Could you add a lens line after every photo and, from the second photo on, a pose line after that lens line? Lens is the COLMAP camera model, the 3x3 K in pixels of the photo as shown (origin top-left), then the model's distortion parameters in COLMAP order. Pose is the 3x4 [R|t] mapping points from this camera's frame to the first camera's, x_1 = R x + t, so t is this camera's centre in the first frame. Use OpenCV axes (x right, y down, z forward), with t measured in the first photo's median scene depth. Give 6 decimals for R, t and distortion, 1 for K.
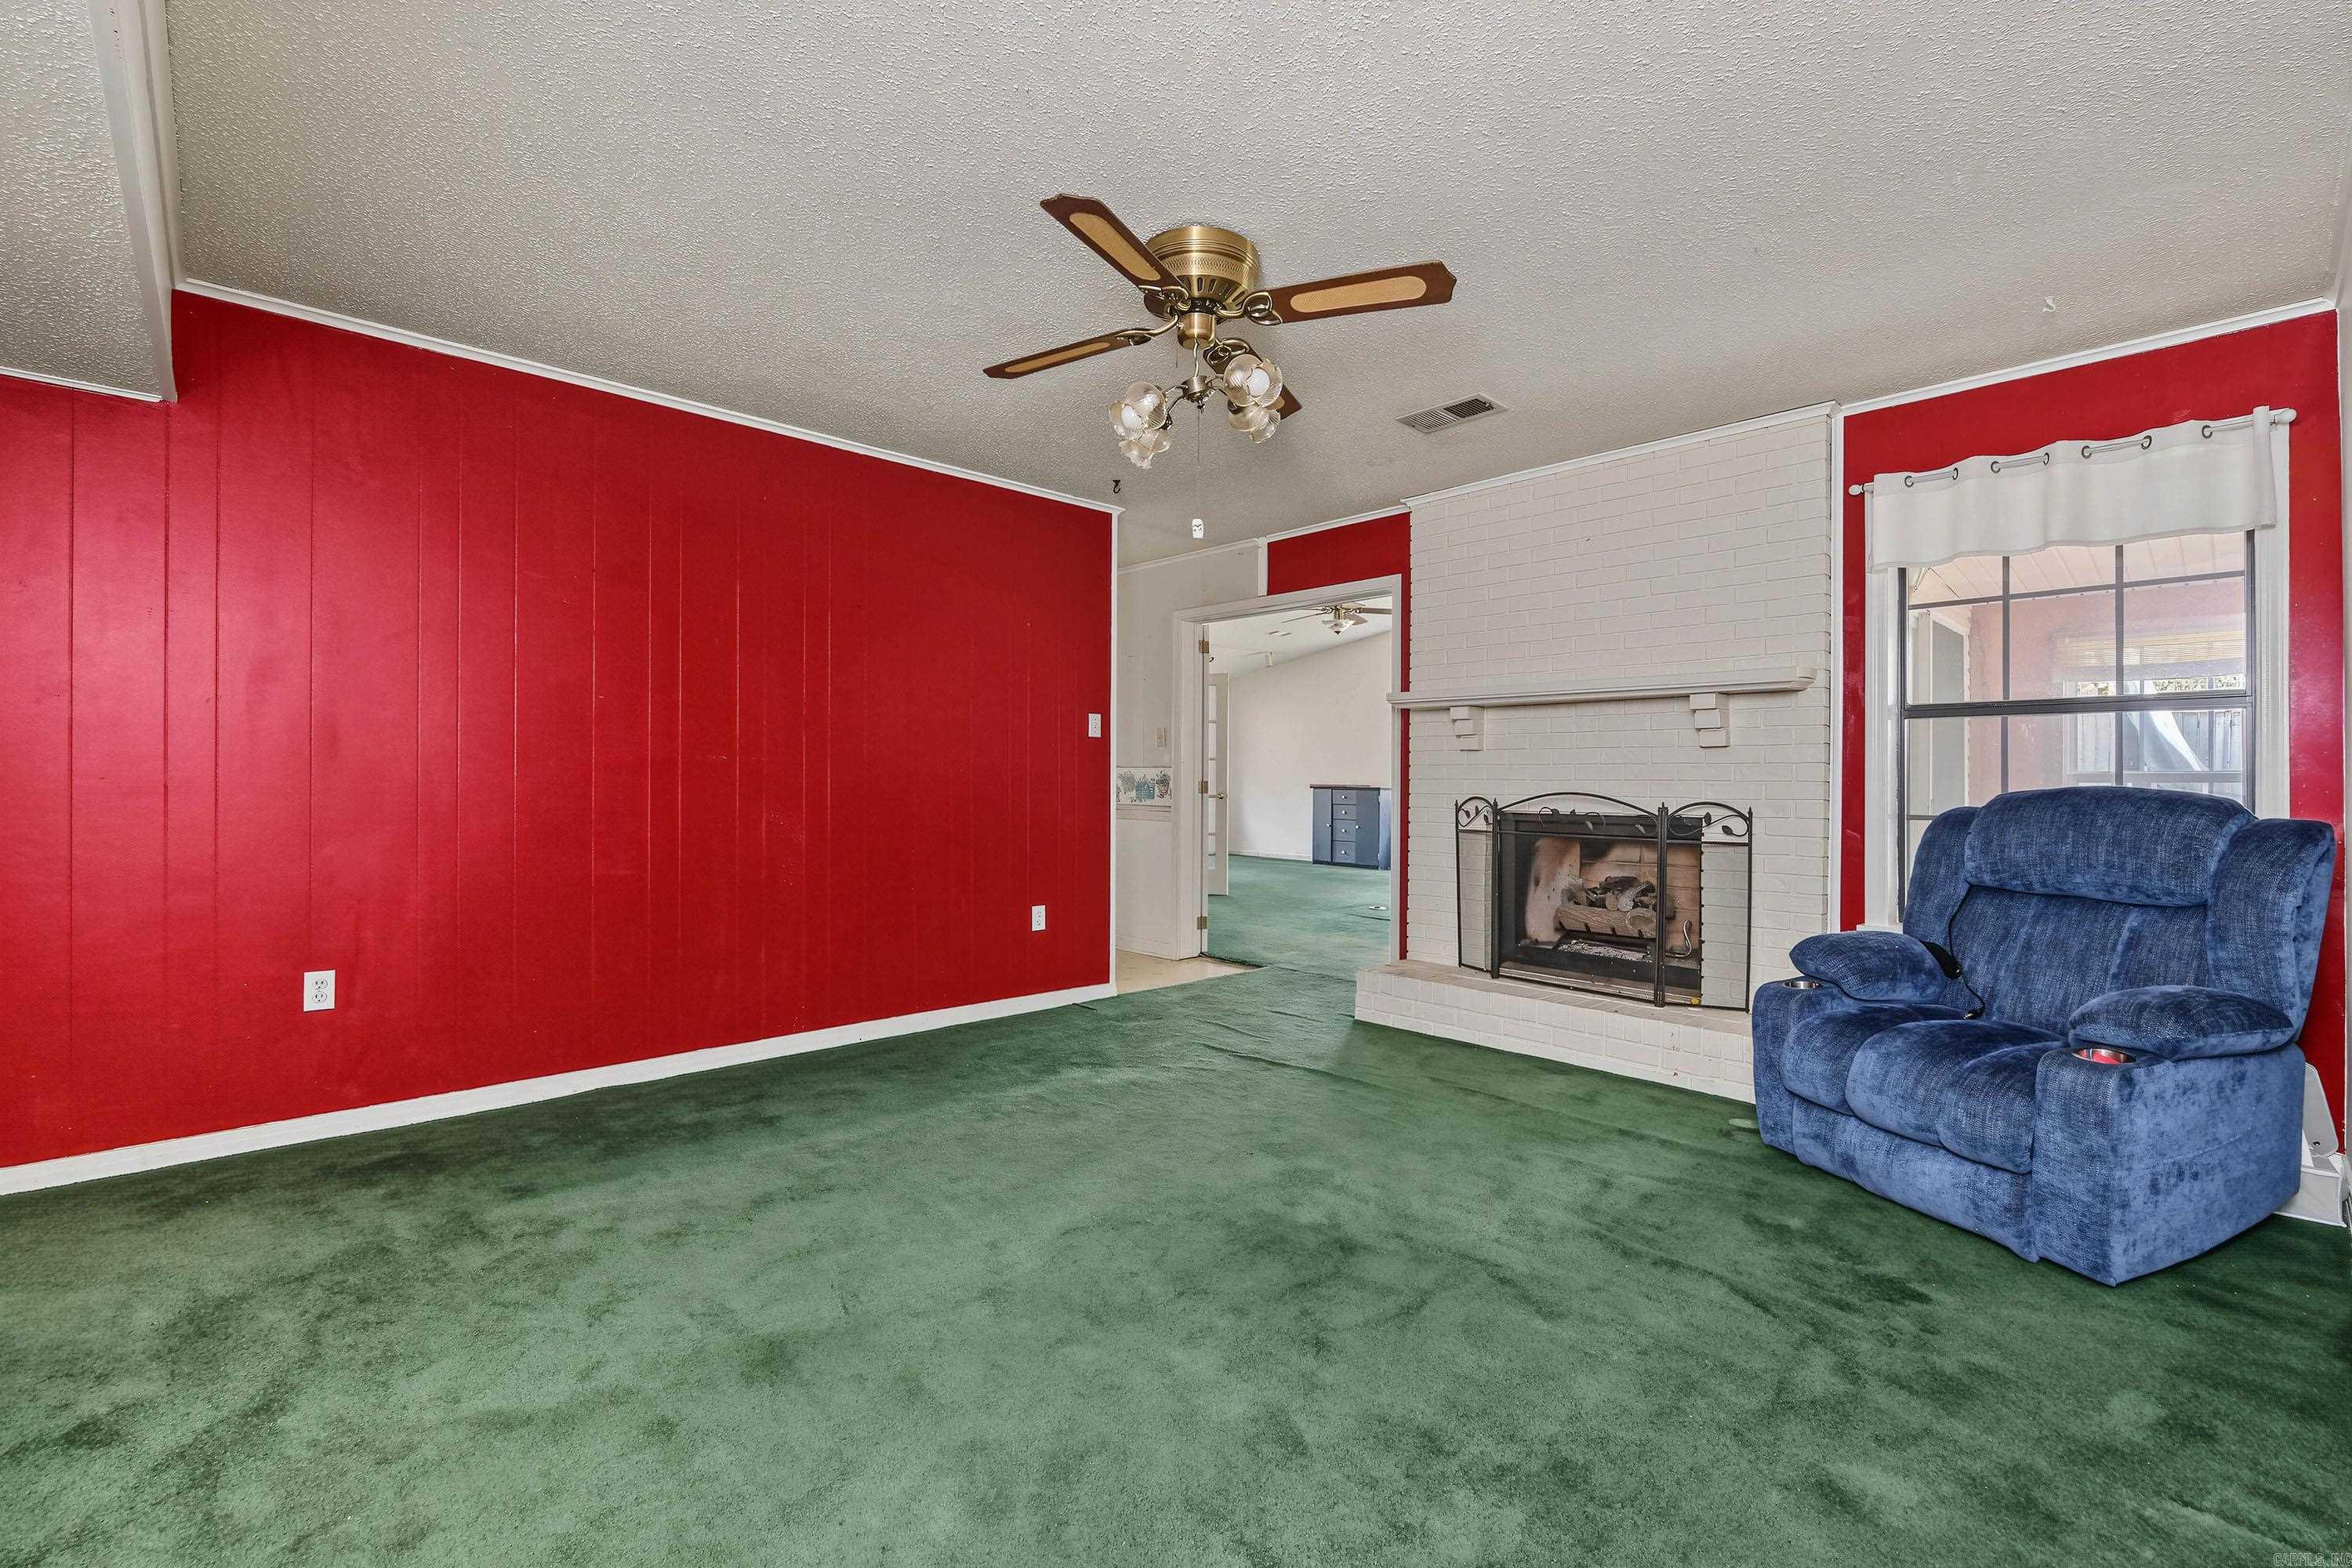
lens RADIAL K [[1049.7, 0, 1176.0], [0, 1049.7, 784.0], [0, 0, 1]] dist [-0.001742, 0.000172]
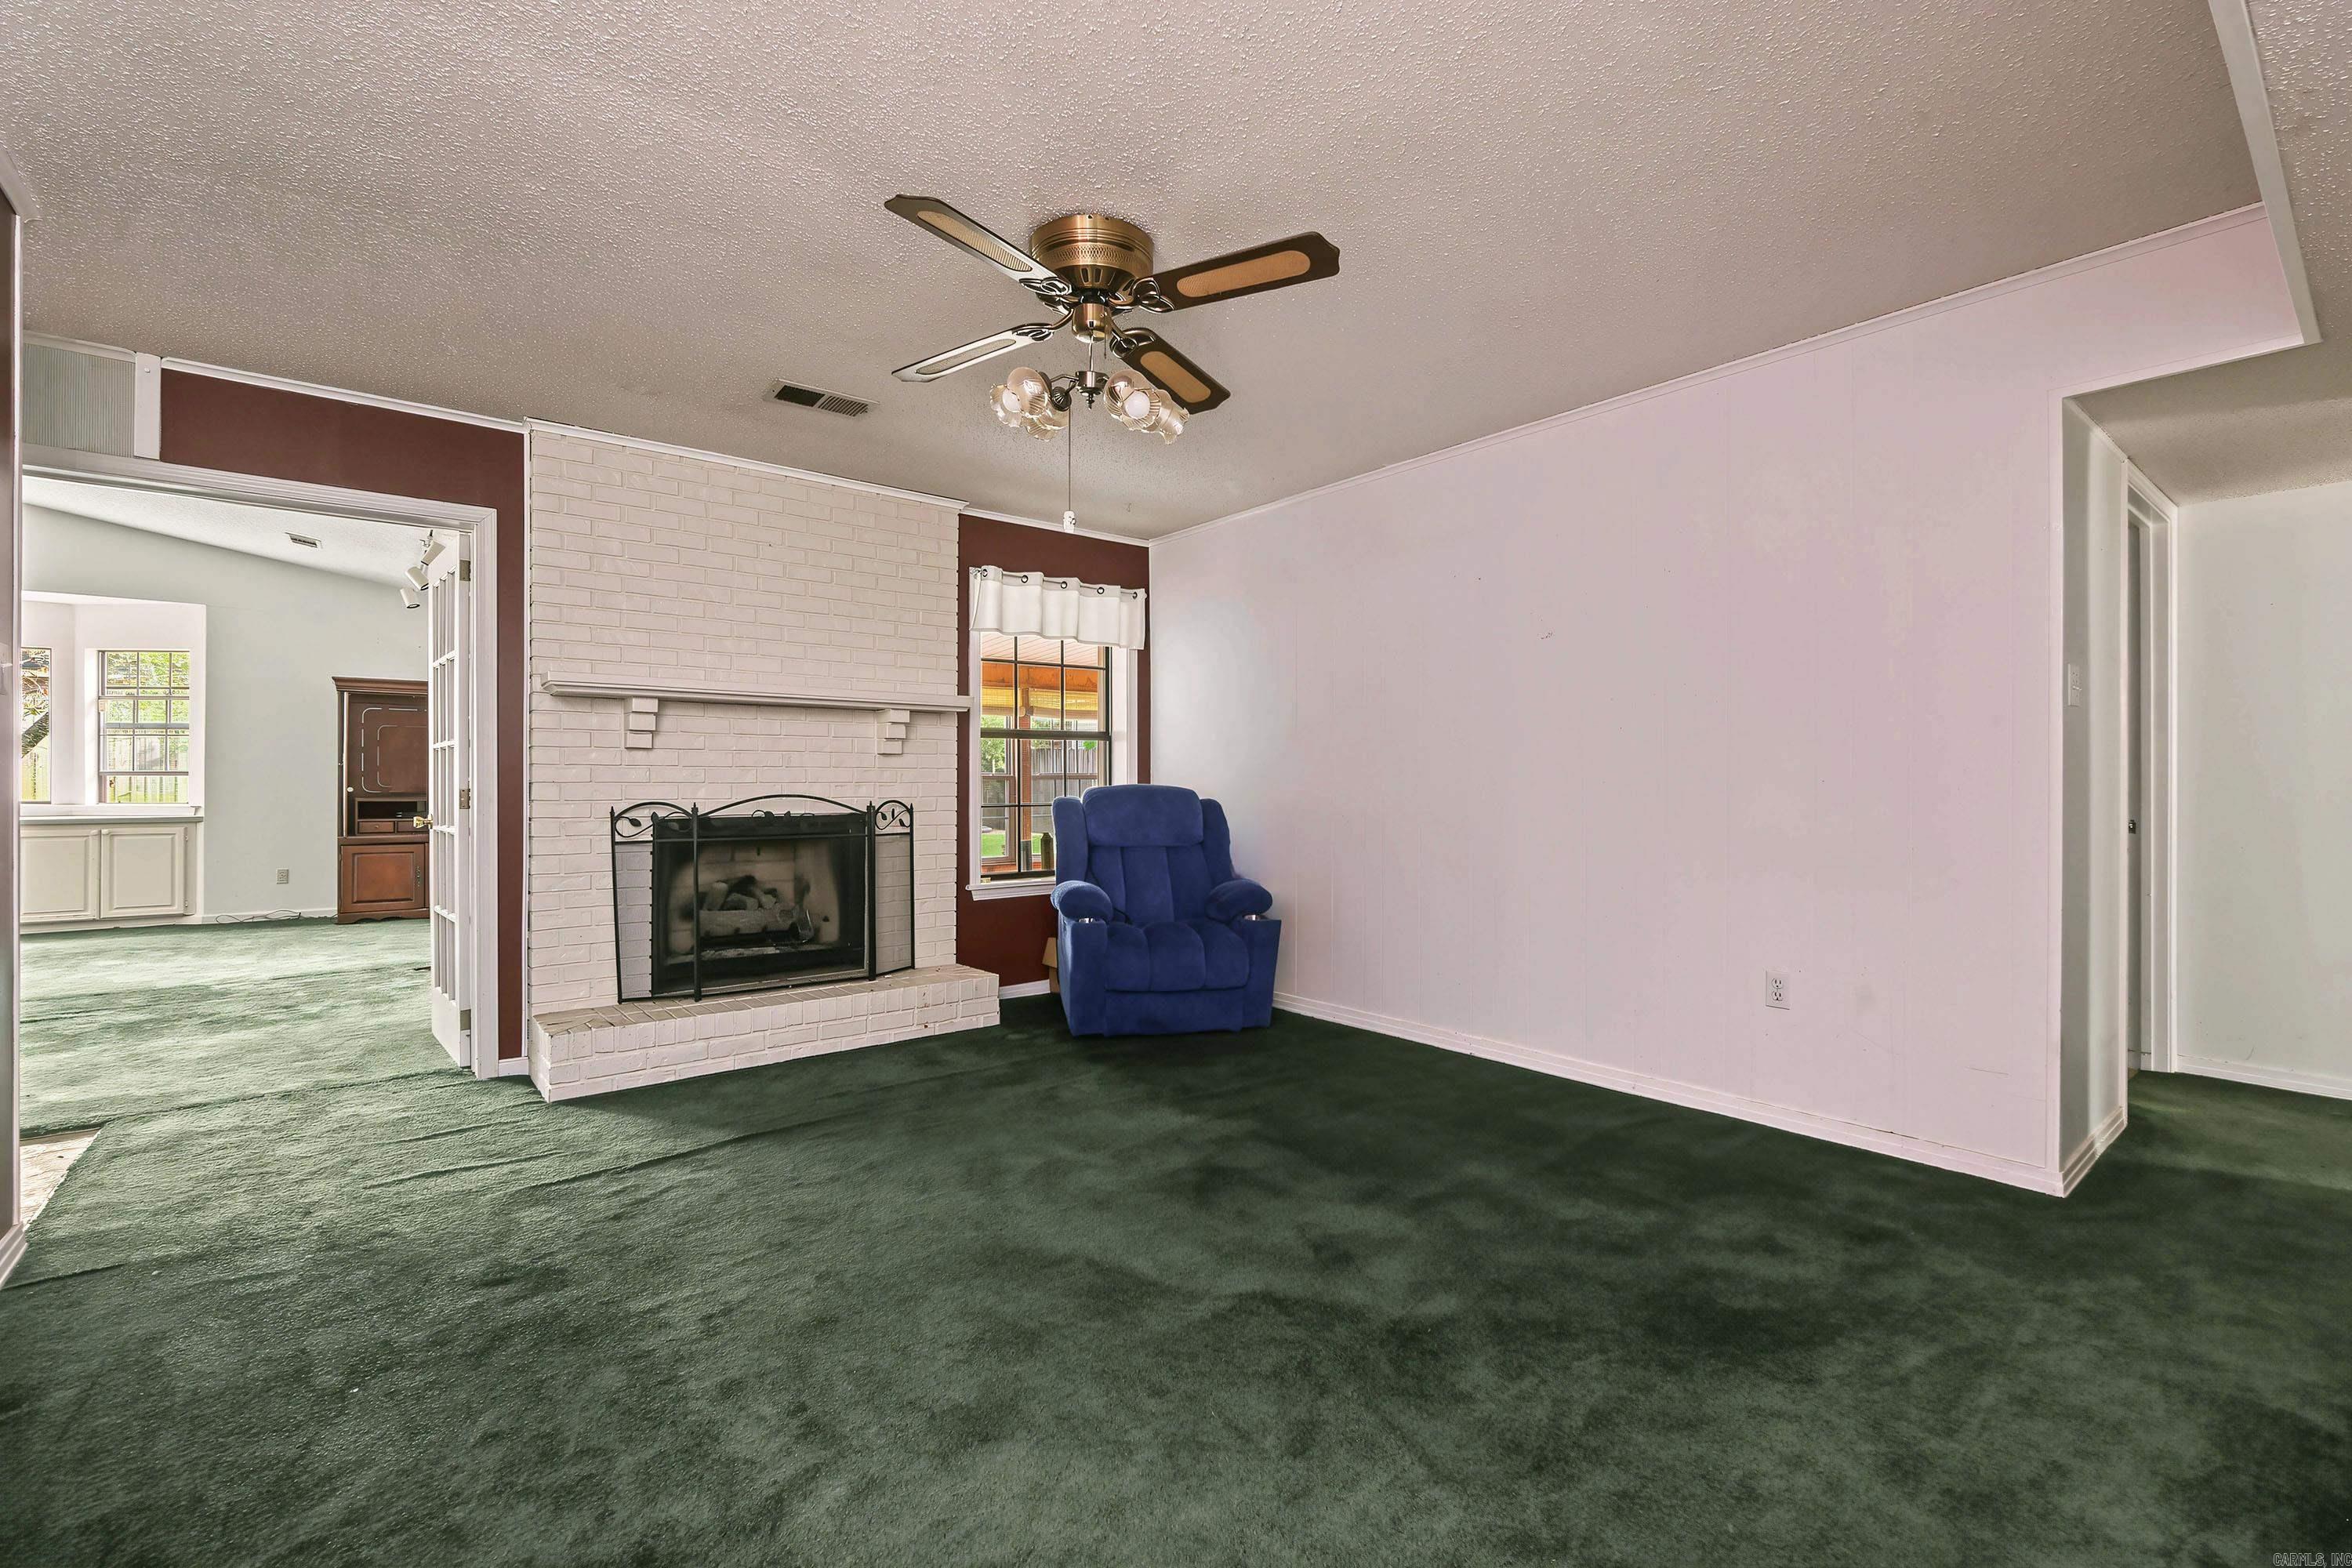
lens RADIAL K [[1049.7, 0, 1176.0], [0, 1049.7, 784.0], [0, 0, 1]] dist [-0.001742, 0.000172]
pose [[0.057973, -0.009677, 0.998271, -0.628335], [0.003411, 0.999949, 0.009495, -0.010793], [-0.998312, 0.002855, 0.058004, 0.578630]]
